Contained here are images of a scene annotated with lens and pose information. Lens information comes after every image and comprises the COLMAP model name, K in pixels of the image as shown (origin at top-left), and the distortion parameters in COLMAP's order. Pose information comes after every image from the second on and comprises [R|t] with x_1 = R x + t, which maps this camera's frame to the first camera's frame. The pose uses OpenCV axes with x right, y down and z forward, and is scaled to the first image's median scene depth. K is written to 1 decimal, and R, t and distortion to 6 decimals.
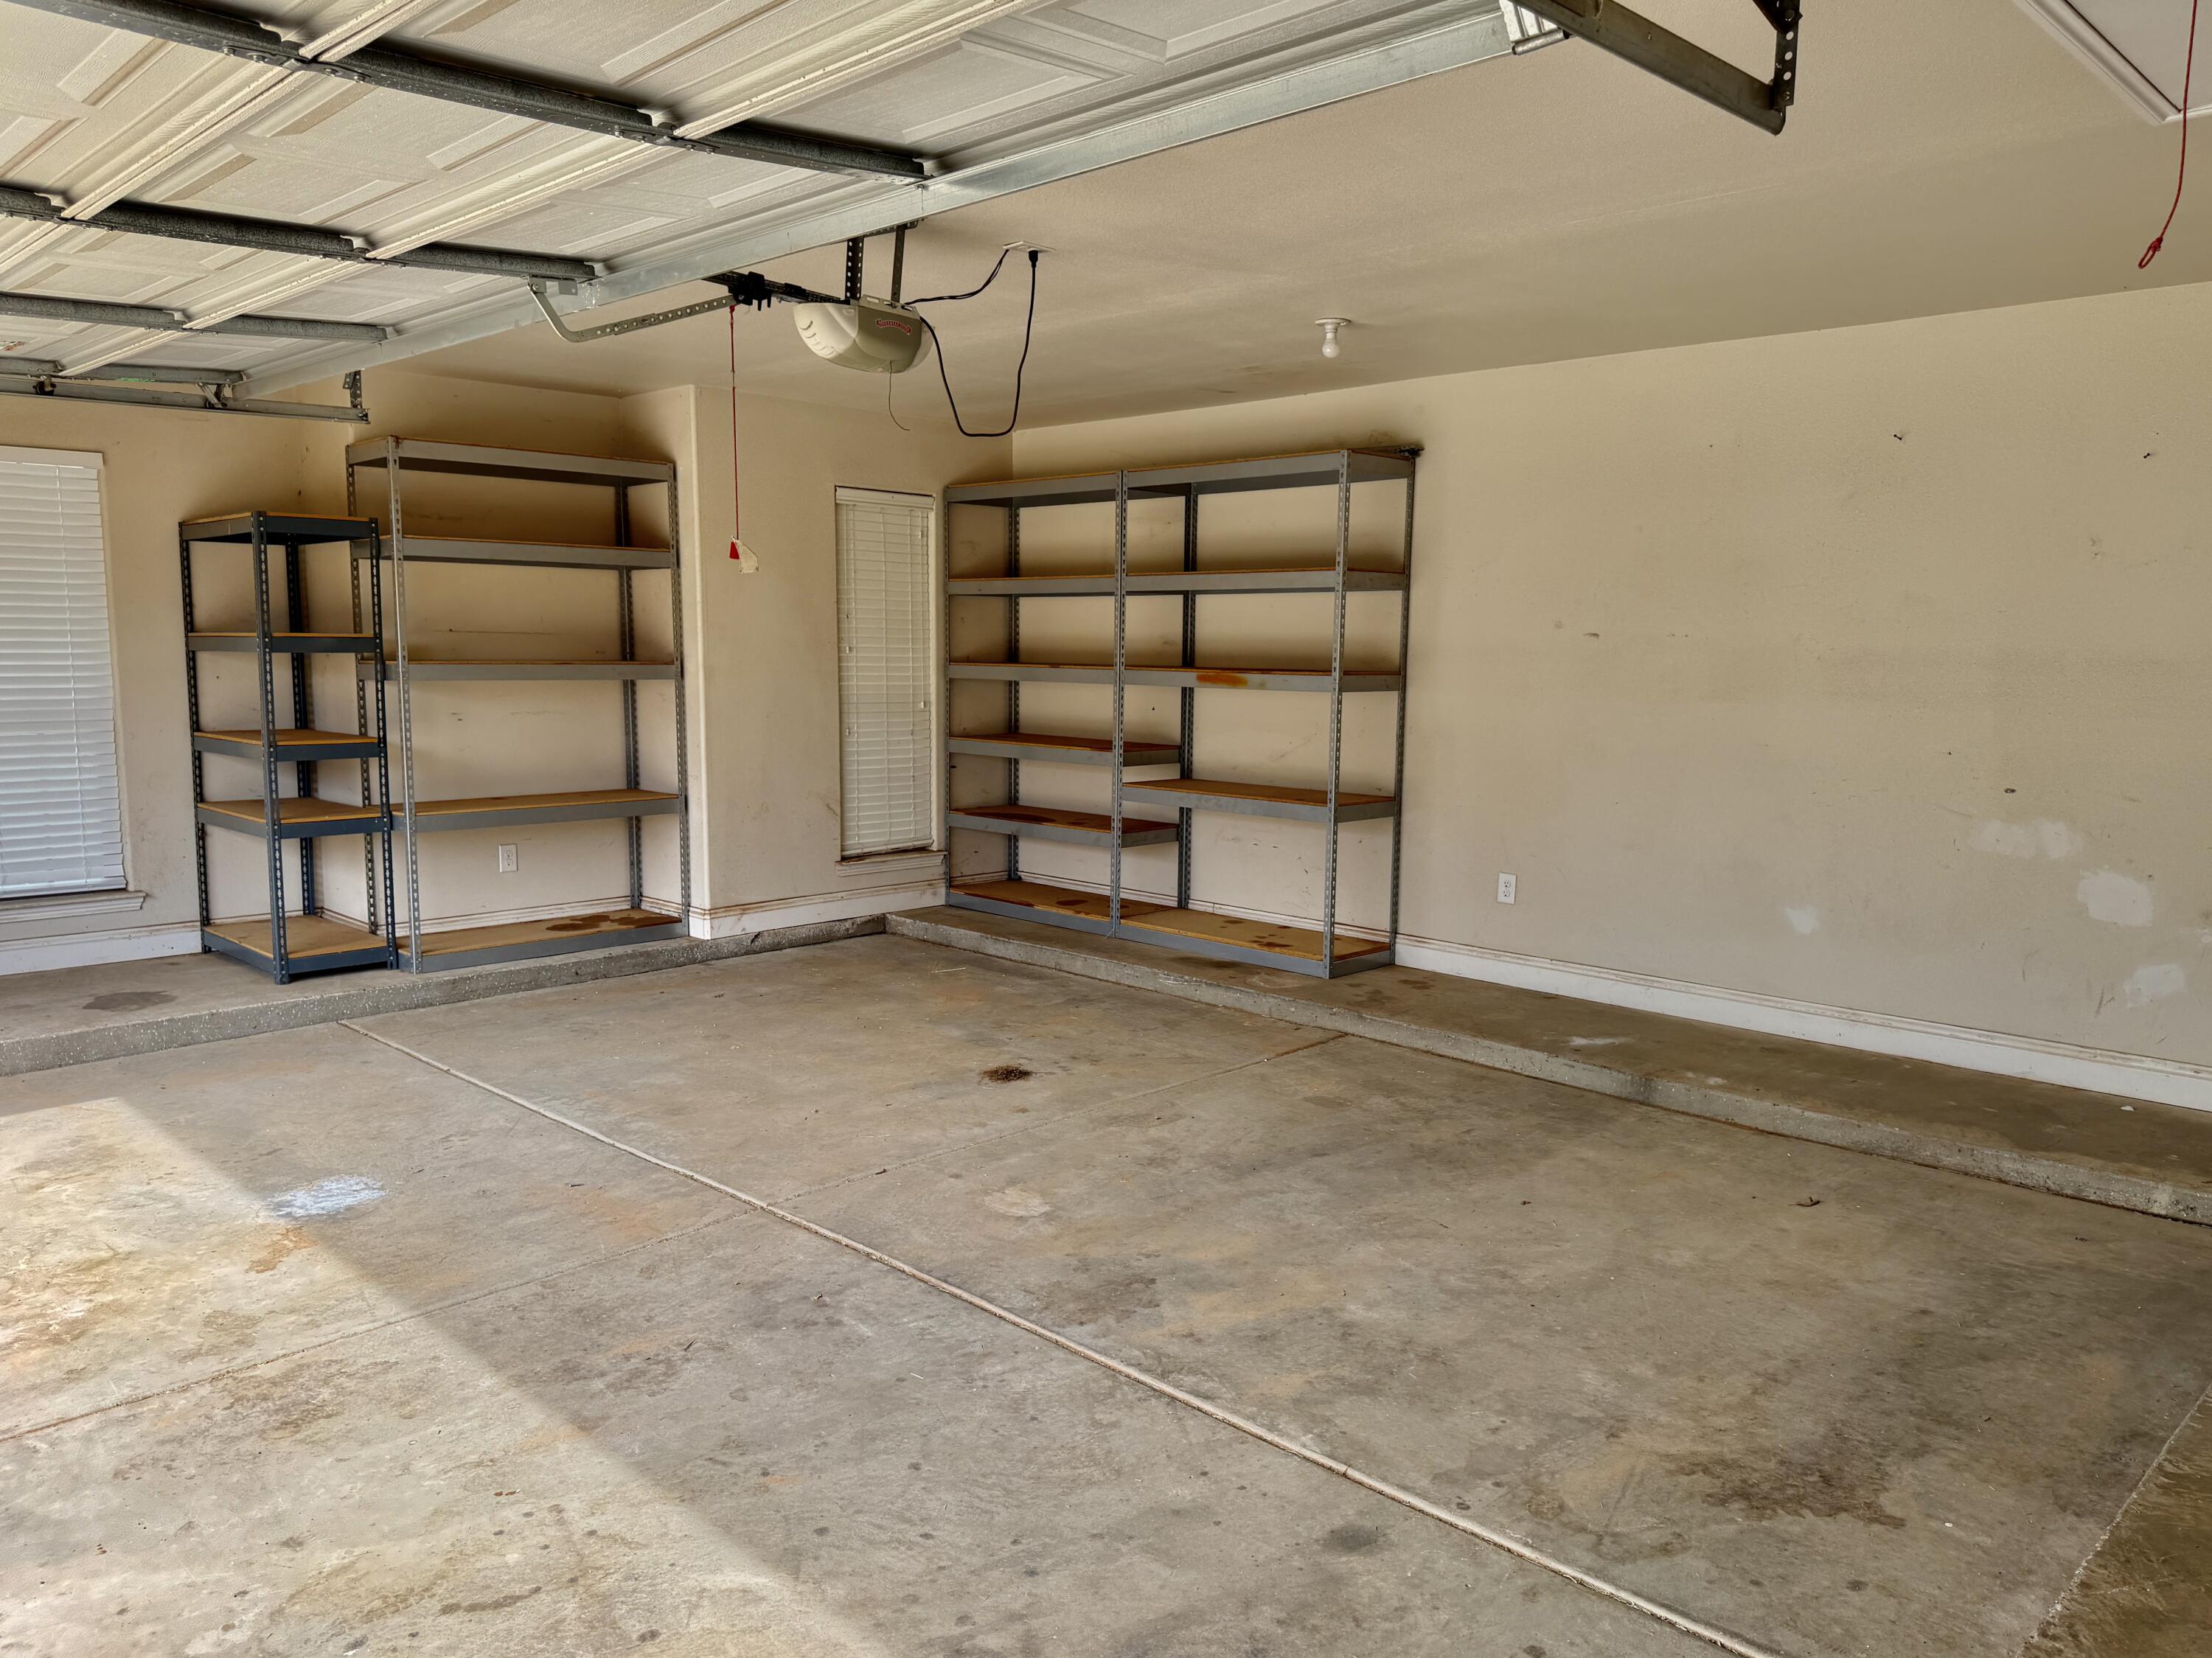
lens RADIAL K [[1582.4, 0, 1101.8], [0, 1582.4, 837.4], [0, 0, 1]] dist [0.110412, -0.161196]
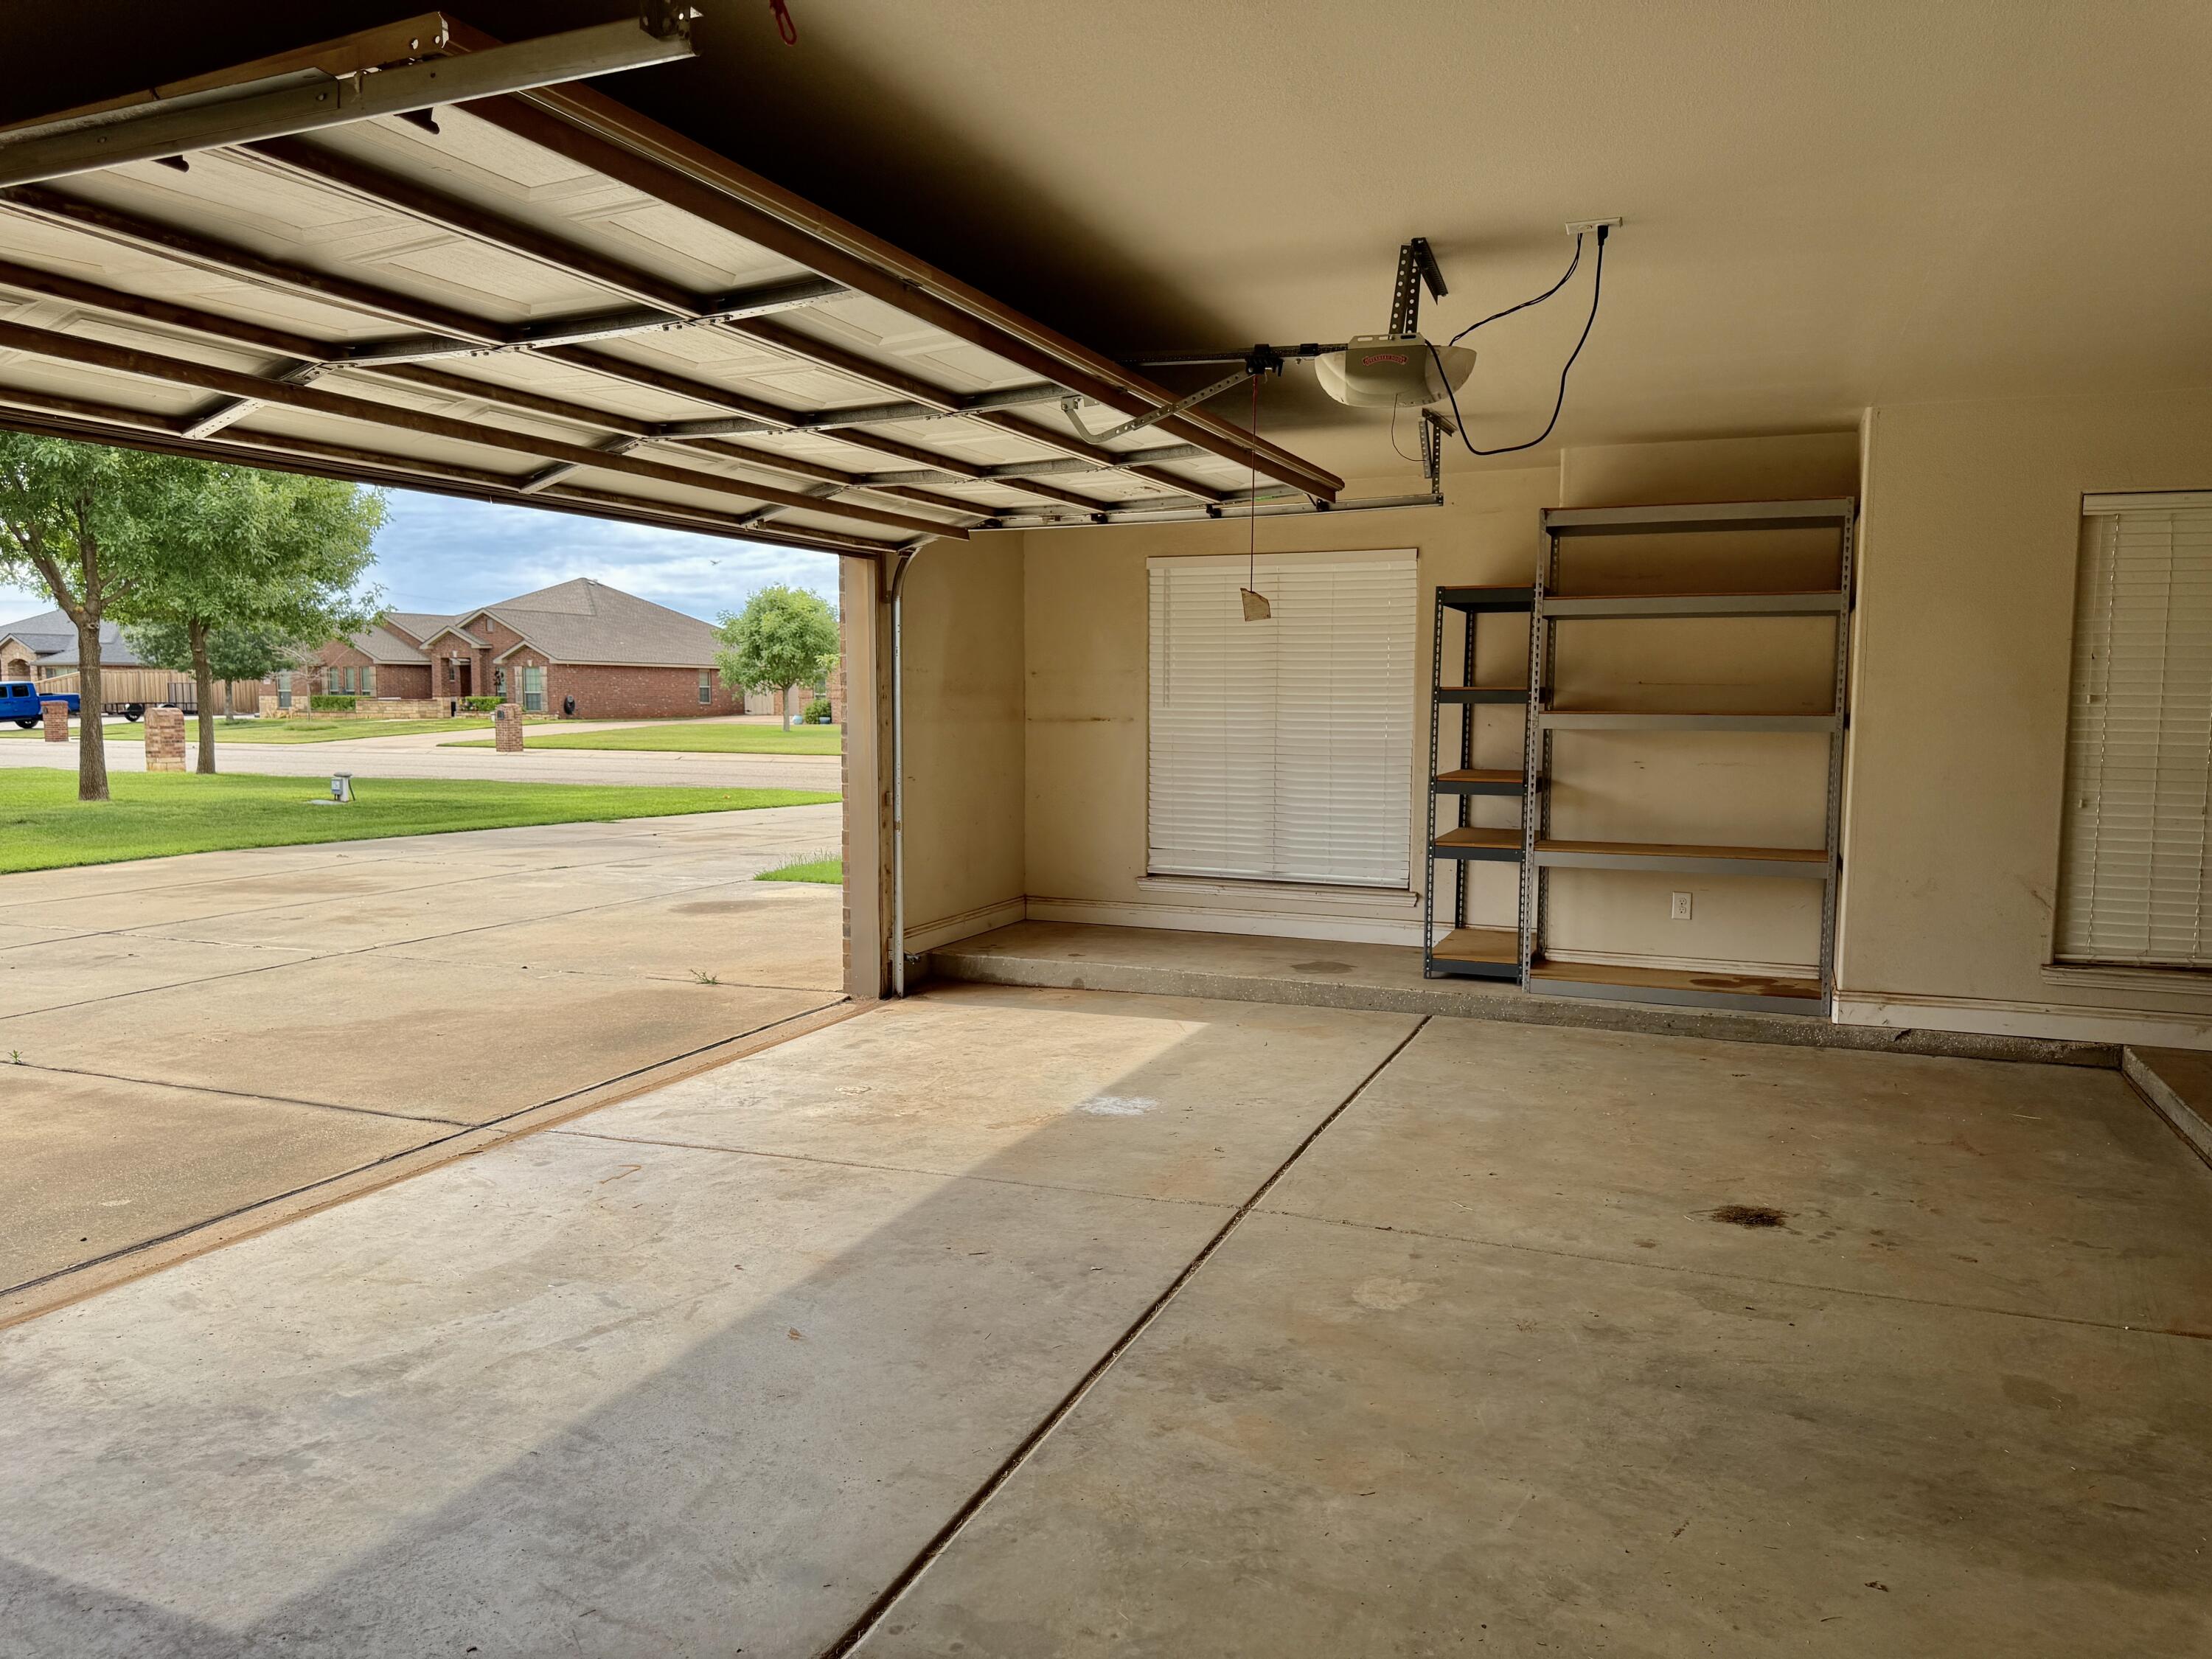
lens RADIAL K [[1561.3, 0, 1106.0], [0, 1561.3, 829.5], [0, 0, 1]] dist [0.090059, -0.153398]
pose [[0.392208, 0.078141, -0.916551, 0.607395], [-0.116867, 0.992544, 0.034611, -0.040127], [0.912422, 0.093540, 0.398416, 0.416315]]
